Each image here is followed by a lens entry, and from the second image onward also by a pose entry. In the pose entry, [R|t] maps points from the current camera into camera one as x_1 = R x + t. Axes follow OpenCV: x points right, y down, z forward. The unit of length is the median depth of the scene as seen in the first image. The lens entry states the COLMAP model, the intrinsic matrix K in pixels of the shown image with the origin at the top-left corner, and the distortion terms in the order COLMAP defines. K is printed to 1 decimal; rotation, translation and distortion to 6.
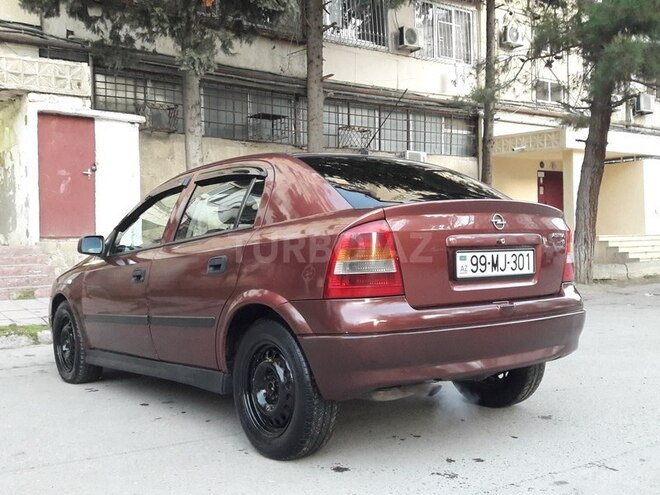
lens RADIAL K [[697.5, 0, 330.0], [0, 697.5, 247.5], [0, 0, 1]] dist [0.185472, -0.451088]
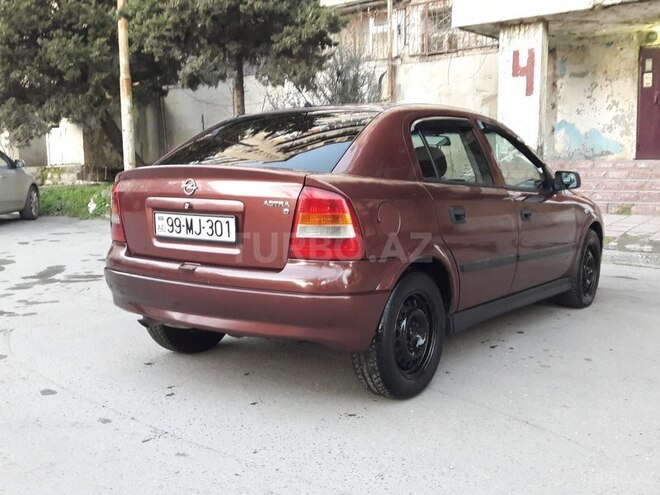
lens RADIAL K [[697.5, 0, 330.0], [0, 697.5, 247.5], [0, 0, 1]] dist [0.185472, -0.451088]
pose [[0.285300, 0.139493, -0.948233, 1.238923], [0.003141, 0.989211, 0.146466, -0.095134], [0.958433, -0.044765, 0.281784, 0.868701]]
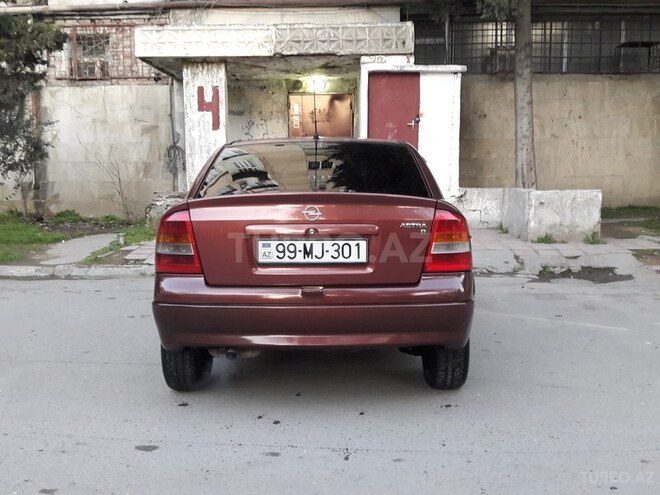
lens RADIAL K [[697.5, 0, 330.0], [0, 697.5, 247.5], [0, 0, 1]] dist [0.185472, -0.451088]
pose [[0.787102, 0.073685, -0.612406, 0.882332], [-0.013056, 0.994607, 0.102891, -0.090573], [0.616685, -0.072990, 0.783819, 0.171728]]
